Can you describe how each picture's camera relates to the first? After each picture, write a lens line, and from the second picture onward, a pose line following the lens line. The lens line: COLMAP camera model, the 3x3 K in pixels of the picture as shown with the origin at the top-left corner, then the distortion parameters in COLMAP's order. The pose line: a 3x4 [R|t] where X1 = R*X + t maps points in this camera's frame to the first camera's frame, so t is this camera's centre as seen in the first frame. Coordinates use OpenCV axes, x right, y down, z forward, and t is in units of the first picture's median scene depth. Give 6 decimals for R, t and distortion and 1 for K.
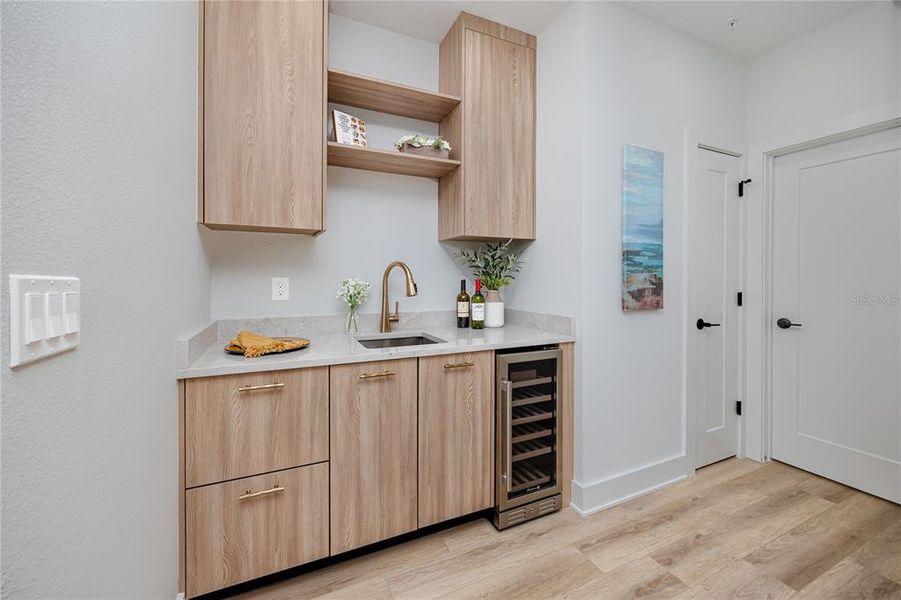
lens RADIAL K [[344.8, 0, 454.6], [0, 344.8, 280.6], [0, 0, 1]] dist [-0.000667, -0.000019]
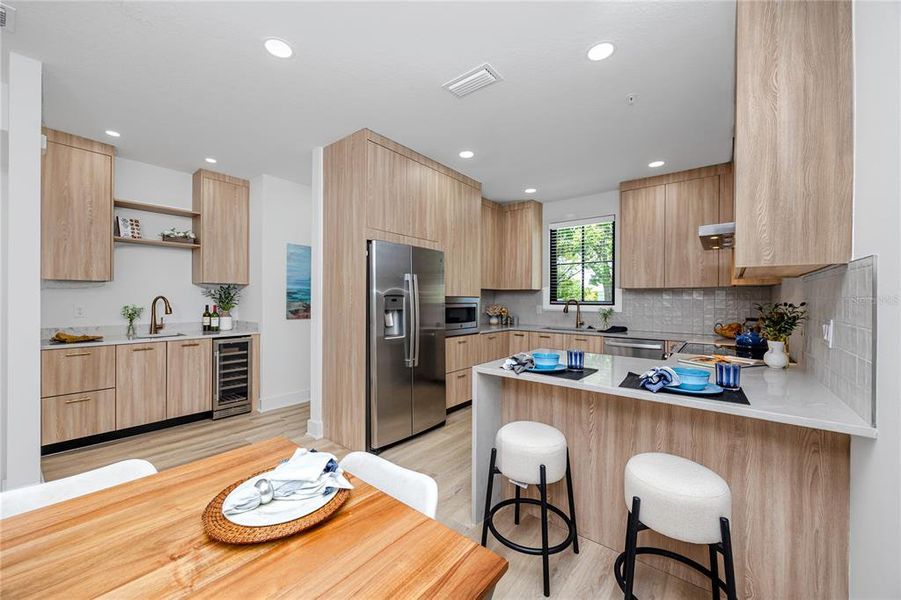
lens RADIAL K [[355.5, 0, 437.4], [0, 355.5, 300.6], [0, 0, 1]] dist [0.000320, 0.000110]
pose [[0.921590, 0.001883, 0.388160, 0.493906], [-0.002712, 0.999995, 0.001587, -0.038444], [-0.388155, -0.002515, 0.921591, -1.439029]]
